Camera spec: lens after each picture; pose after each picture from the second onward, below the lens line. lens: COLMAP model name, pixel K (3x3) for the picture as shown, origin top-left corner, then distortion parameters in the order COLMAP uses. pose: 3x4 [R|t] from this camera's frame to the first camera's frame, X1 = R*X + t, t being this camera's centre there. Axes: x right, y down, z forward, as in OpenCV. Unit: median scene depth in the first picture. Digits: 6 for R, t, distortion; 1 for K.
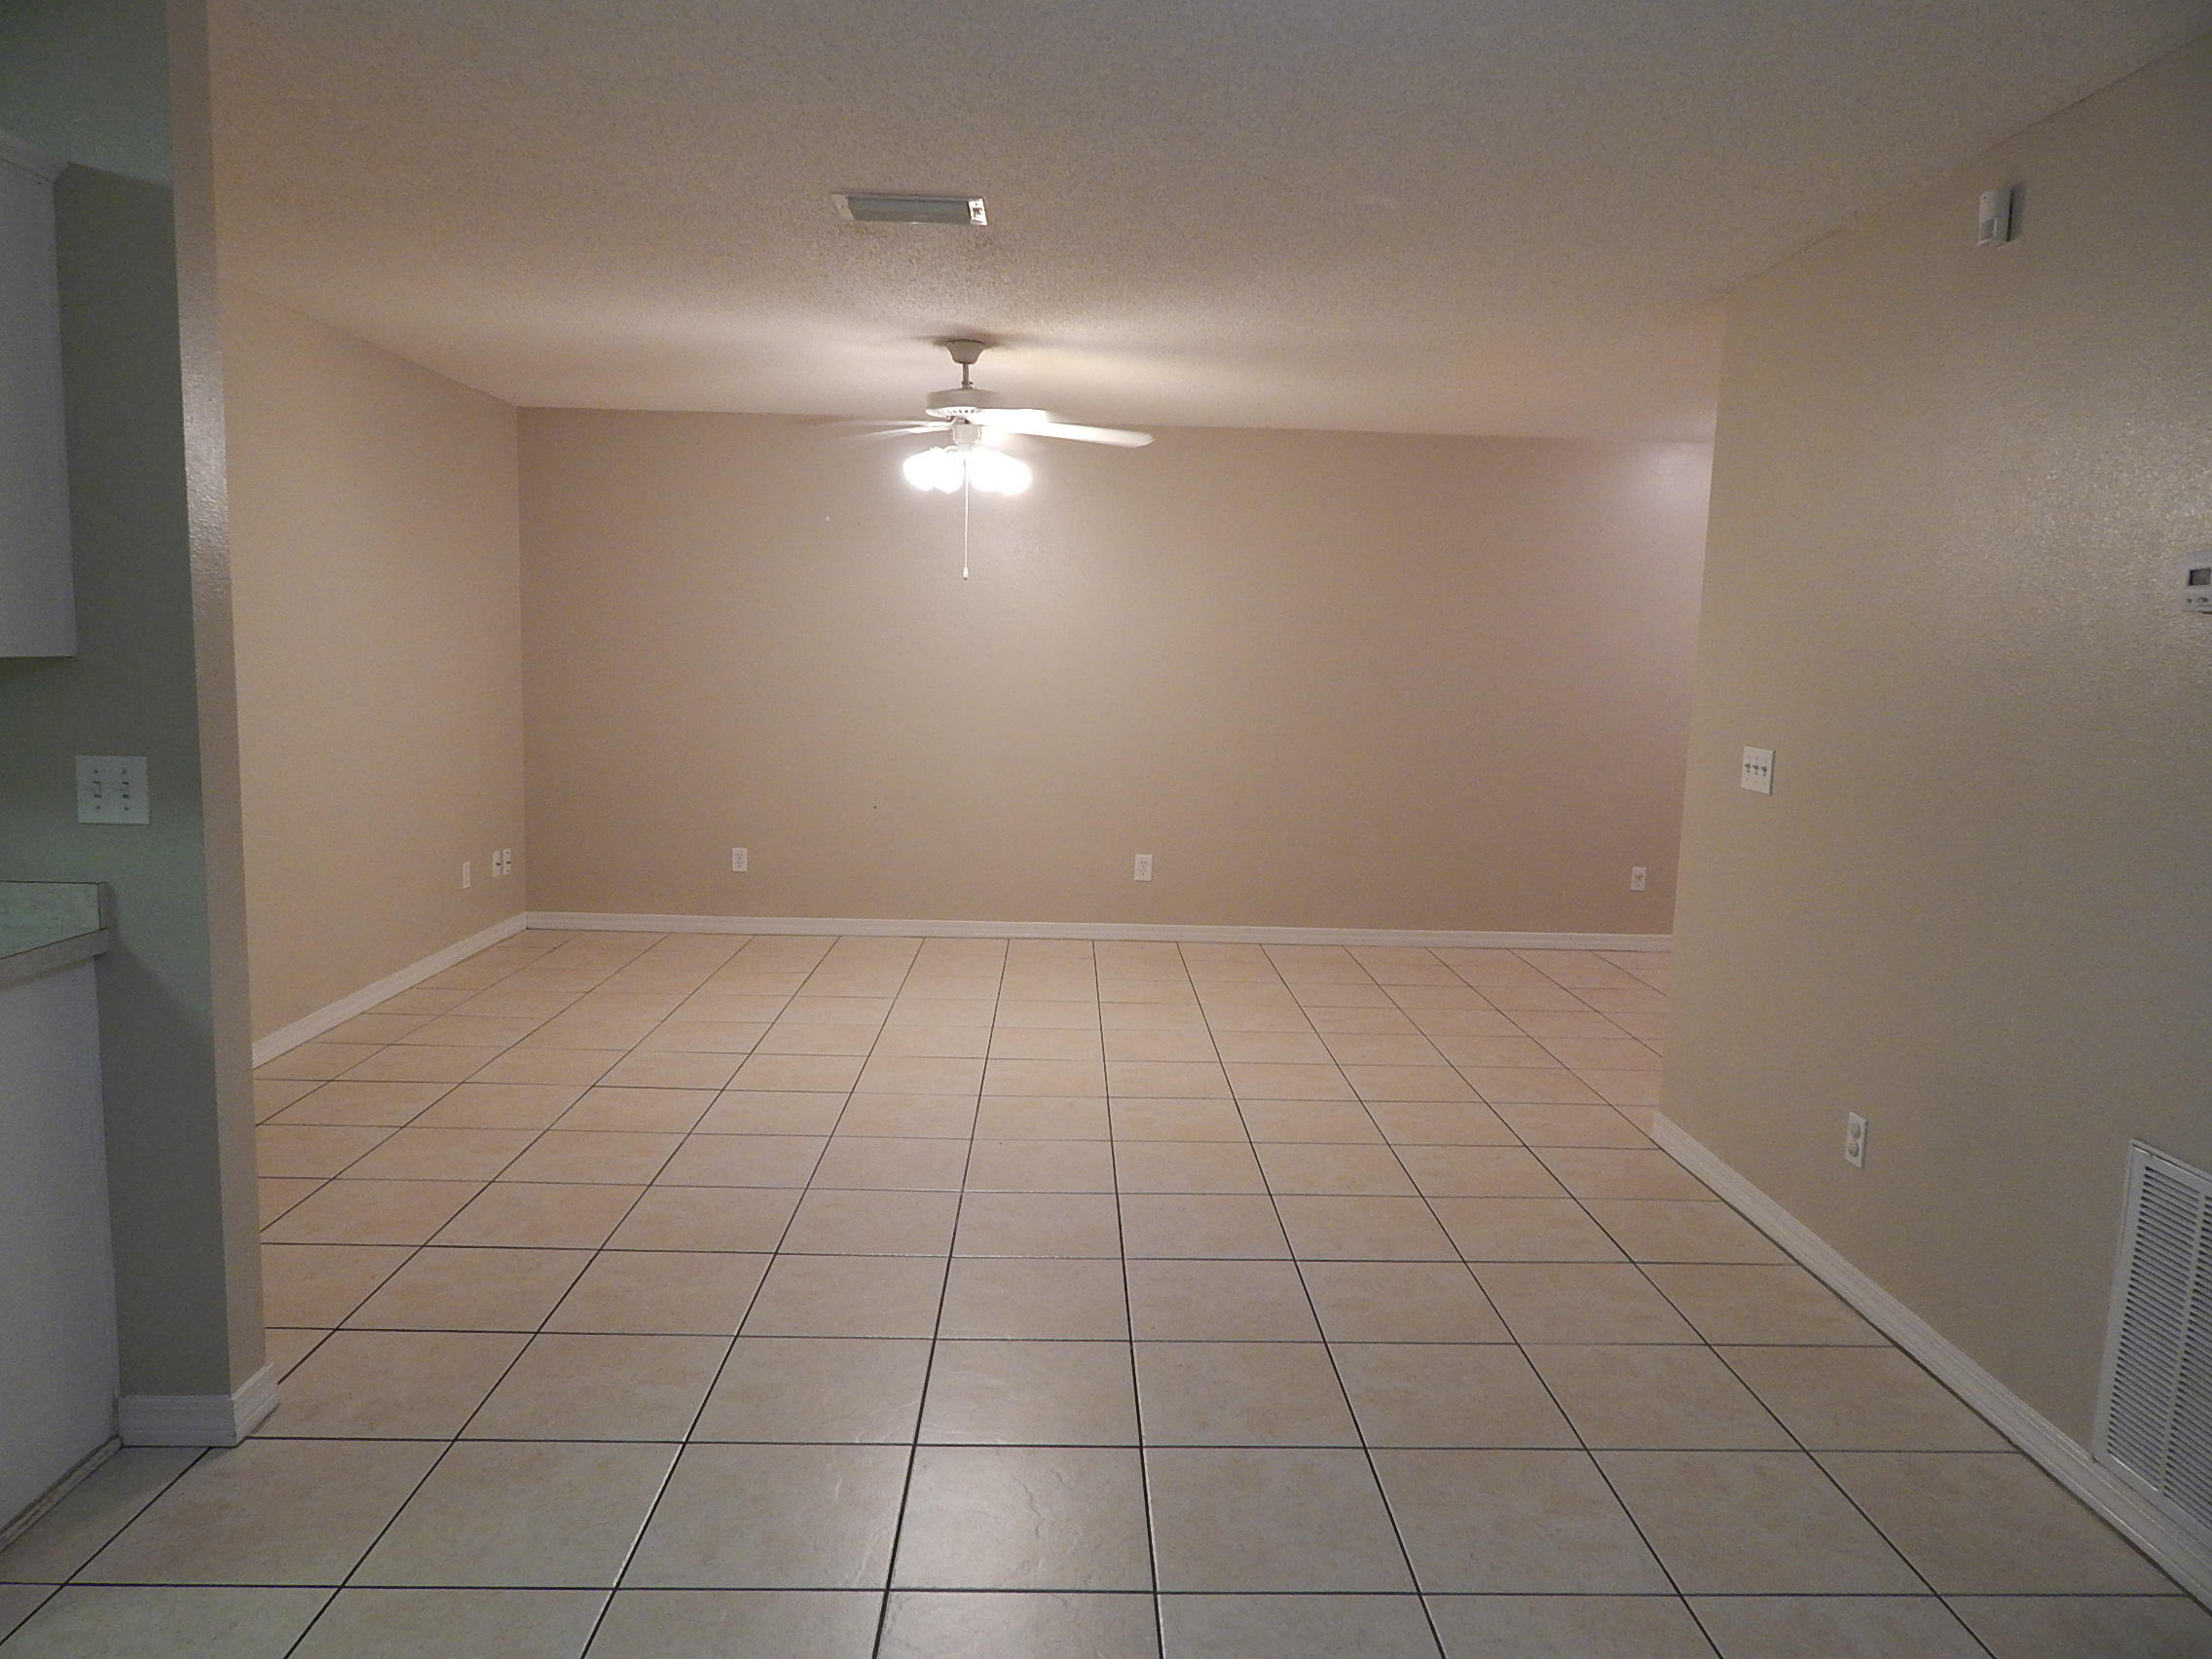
lens RADIAL K [[1450.2, 0, 1099.9], [0, 1450.2, 821.7], [0, 0, 1]] dist [-0.001685, -0.007796]
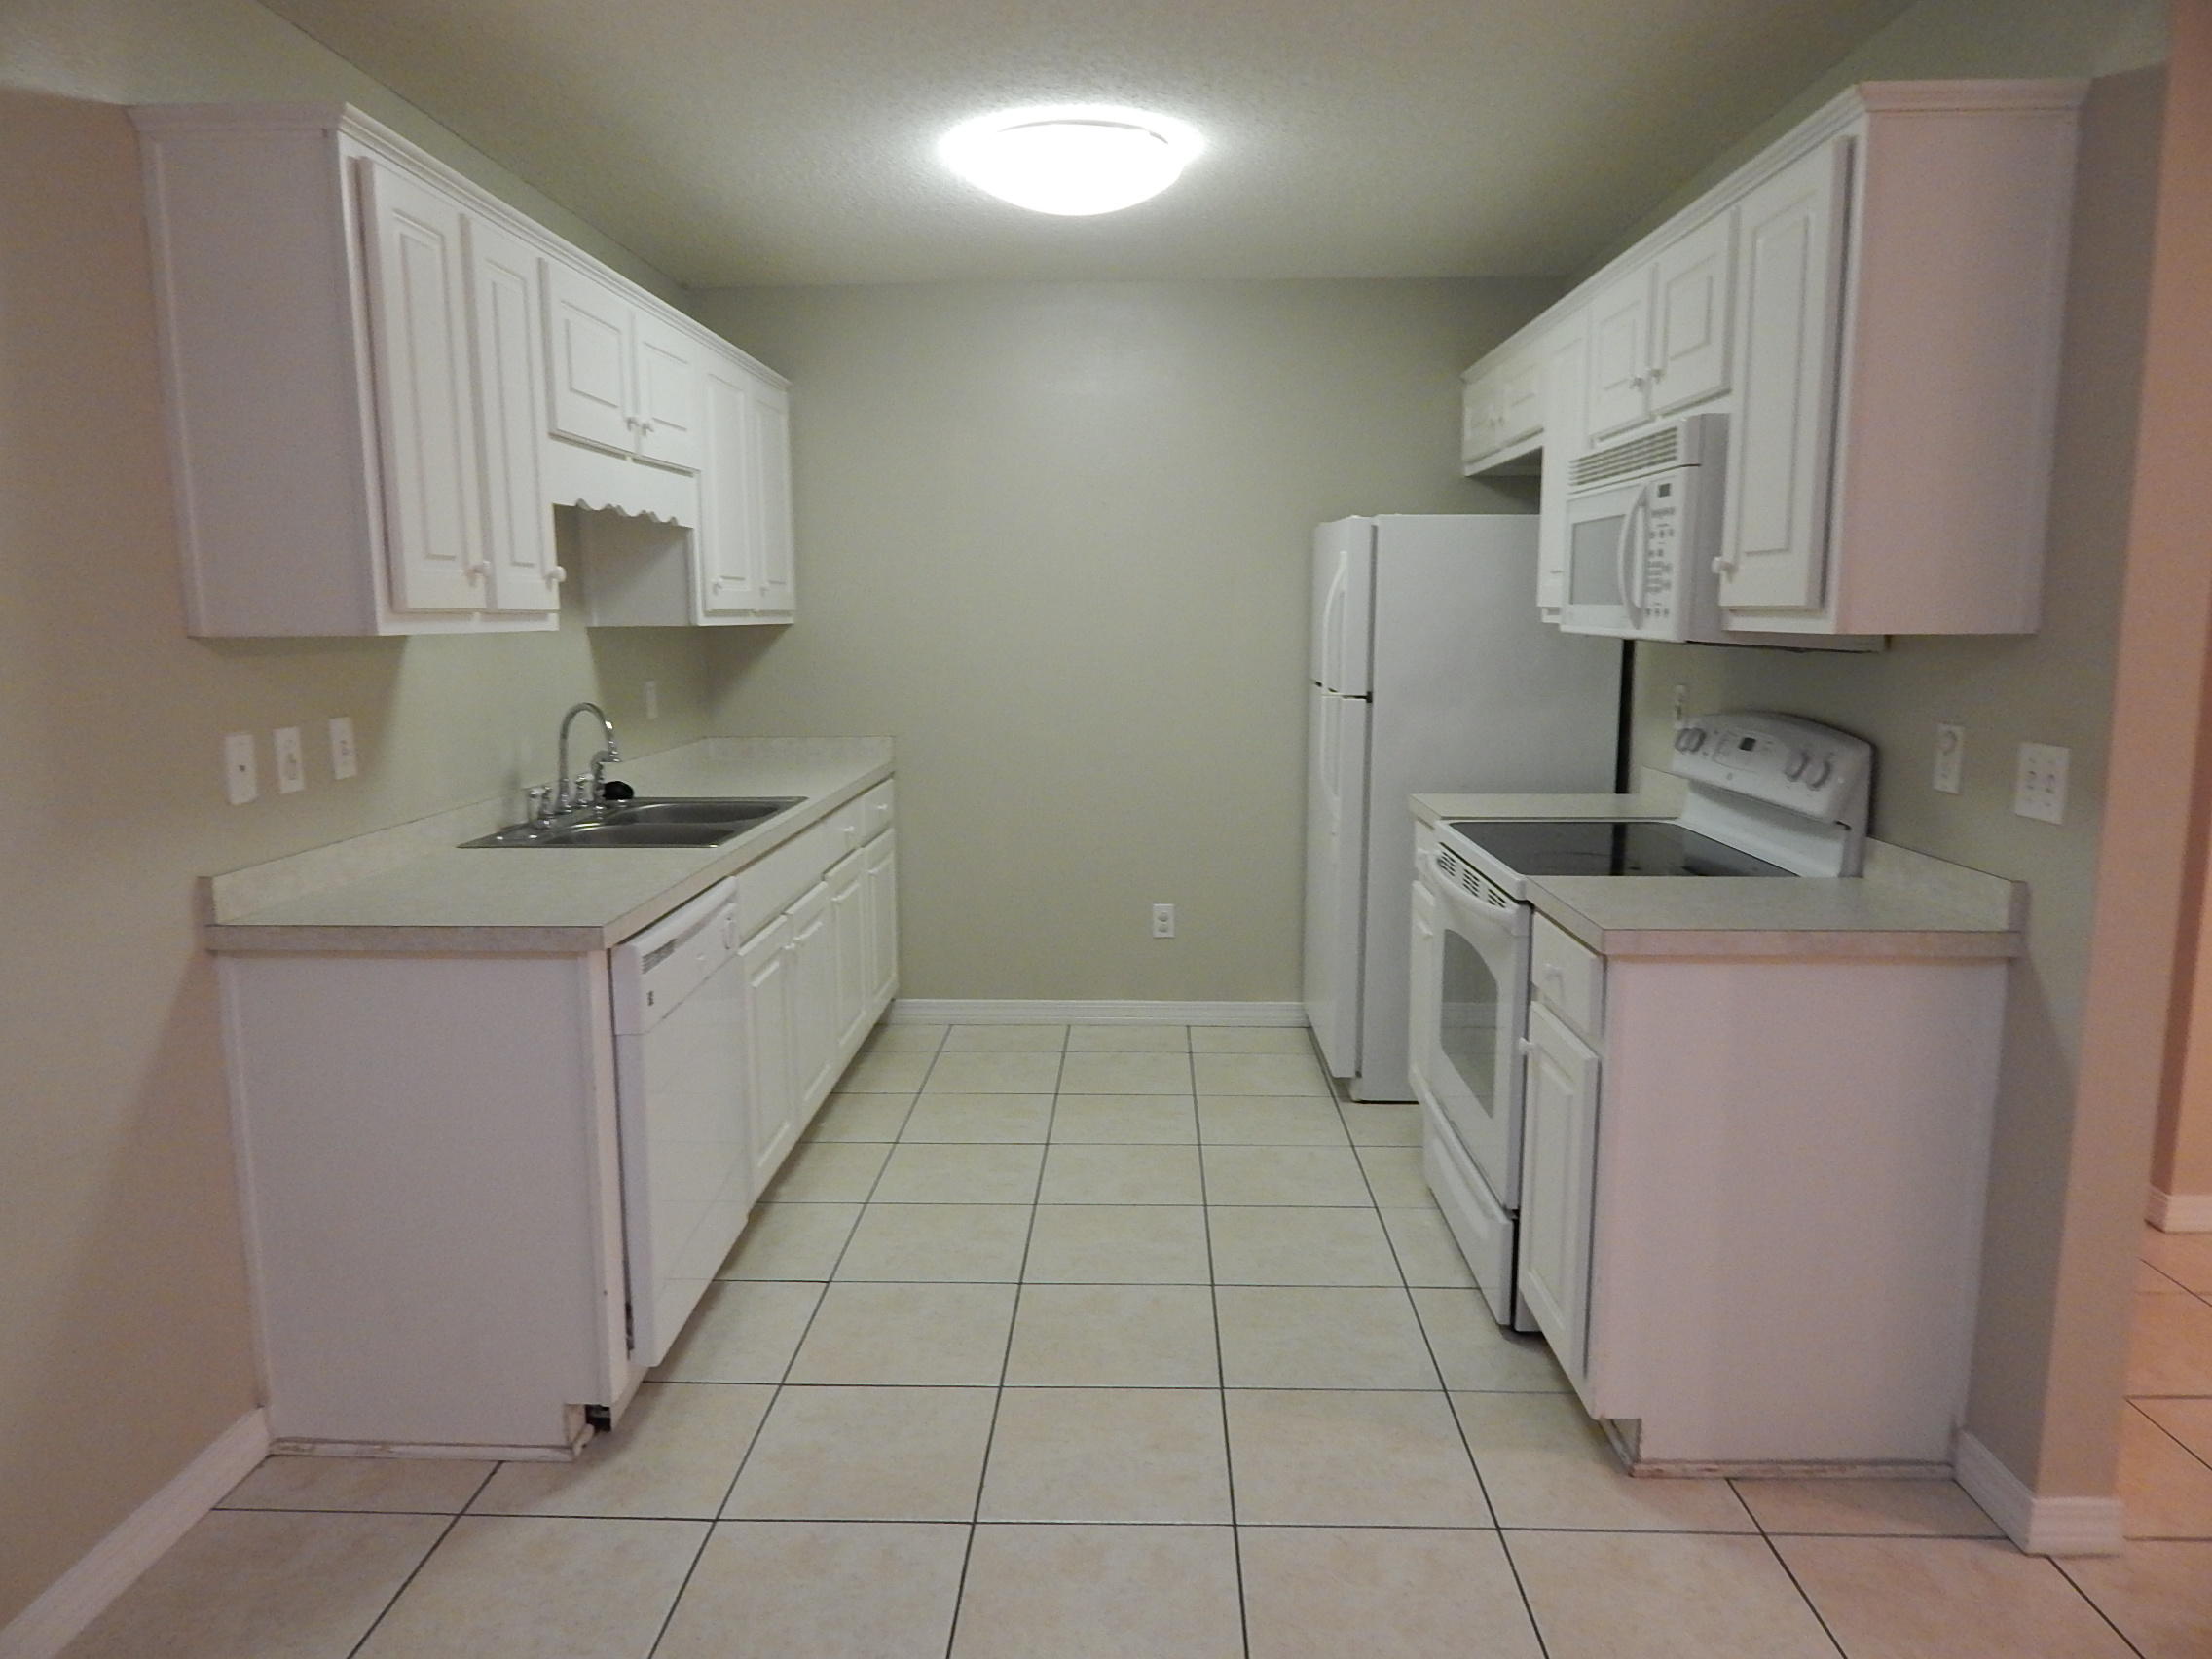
lens RADIAL K [[1450.2, 0, 1102.9], [0, 1450.2, 823.6], [0, 0, 1]] dist [-0.001685, -0.007796]
pose [[-0.059329, 0.119120, -0.991106, 0.235563], [-0.116149, 0.985287, 0.125373, -0.039549], [0.991458, 0.122554, -0.044620, 0.444825]]
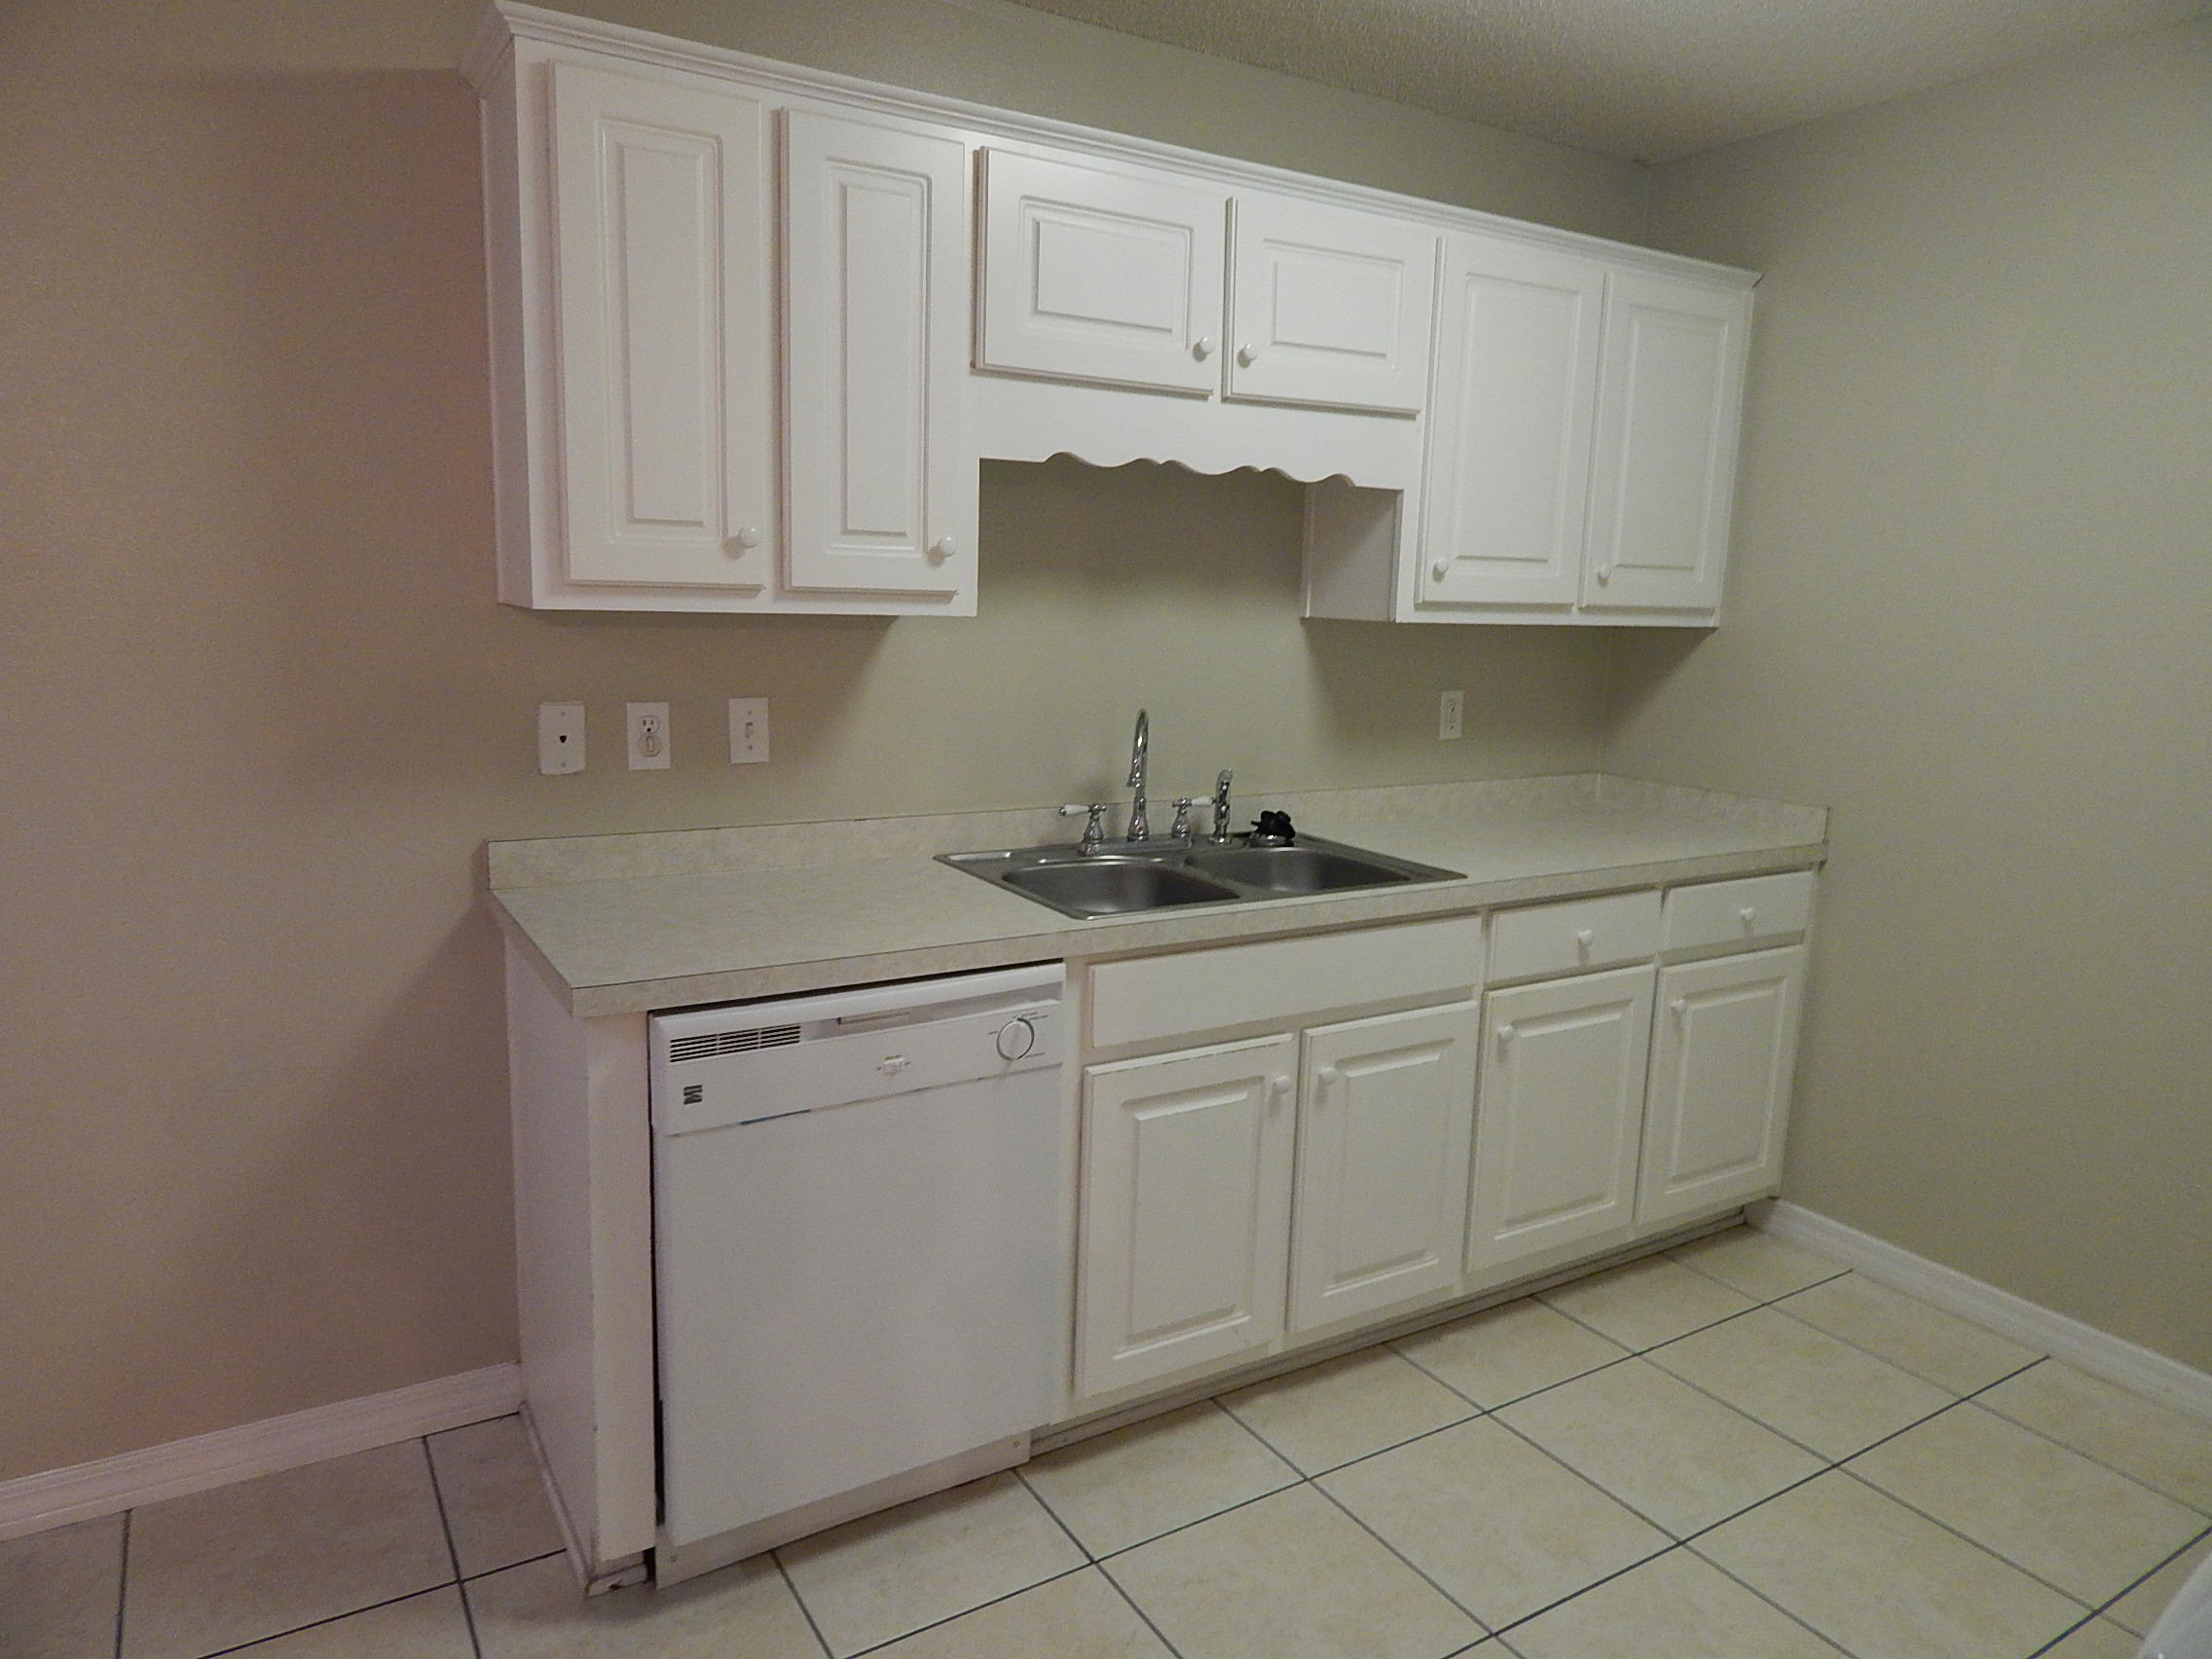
lens RADIAL K [[1450.2, 0, 1100.5], [0, 1450.2, 824.1], [0, 0, 1]] dist [-0.001685, -0.007796]
pose [[-0.862179, 0.032761, -0.505544, -0.508116], [-0.113238, 0.960196, 0.255345, -0.116192], [0.493787, 0.277400, -0.824150, 0.797533]]
